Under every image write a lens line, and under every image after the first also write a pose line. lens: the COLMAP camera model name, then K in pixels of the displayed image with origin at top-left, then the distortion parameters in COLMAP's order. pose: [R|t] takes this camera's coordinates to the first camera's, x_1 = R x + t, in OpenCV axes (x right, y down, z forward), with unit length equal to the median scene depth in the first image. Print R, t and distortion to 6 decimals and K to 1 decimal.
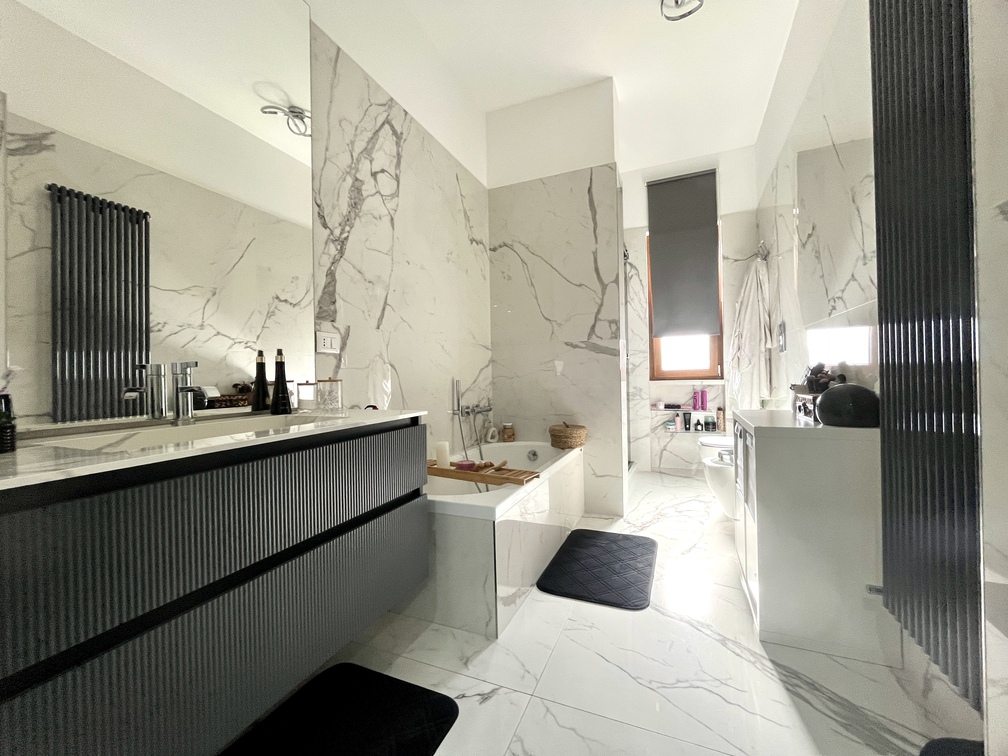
lens RADIAL K [[412.0, 0, 504.9], [0, 412.0, 377.7], [0, 0, 1]] dist [-0.006371, 0.000675]
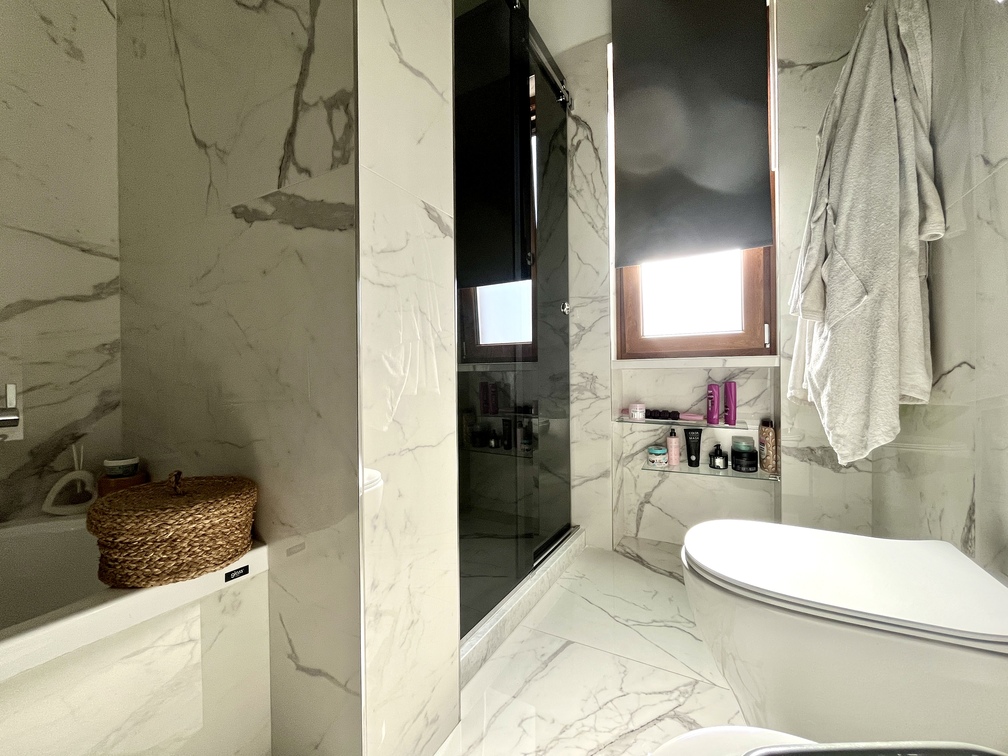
lens RADIAL K [[412.0, 0, 503.4], [0, 412.0, 379.0], [0, 0, 1]] dist [-0.006371, 0.000675]
pose [[0.995414, 0.009536, -0.095188, 0.280756], [-0.008789, 0.999927, 0.008261, 0.027764], [0.095260, -0.007386, 0.995425, 0.531300]]
